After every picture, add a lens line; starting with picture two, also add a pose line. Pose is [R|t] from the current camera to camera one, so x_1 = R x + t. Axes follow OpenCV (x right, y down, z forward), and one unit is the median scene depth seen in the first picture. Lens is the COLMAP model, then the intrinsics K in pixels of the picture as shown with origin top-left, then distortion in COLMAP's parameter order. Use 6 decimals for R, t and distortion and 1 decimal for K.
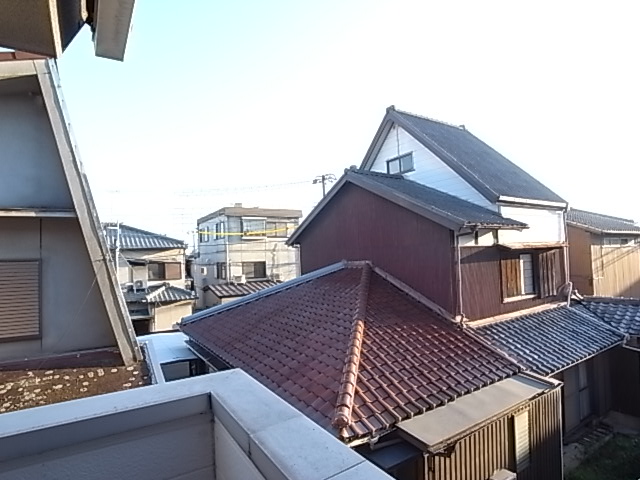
lens RADIAL K [[355.0, 0, 307.7], [0, 355.0, 238.8], [0, 0, 1]] dist [-0.060125, 0.000184]
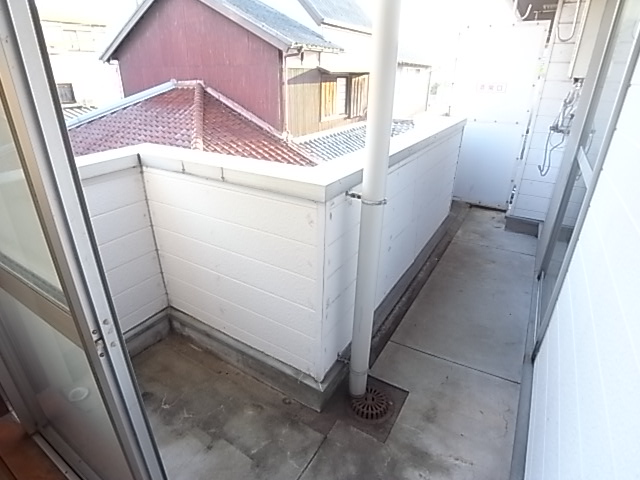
lens RADIAL K [[355.0, 0, 307.7], [0, 355.0, 238.8], [0, 0, 1]] dist [-0.060125, 0.000184]
pose [[0.895747, -0.158245, 0.415446, -0.036963], [-0.051308, 0.891459, 0.450188, 0.004145], [-0.441593, -0.424570, 0.790402, -0.092955]]
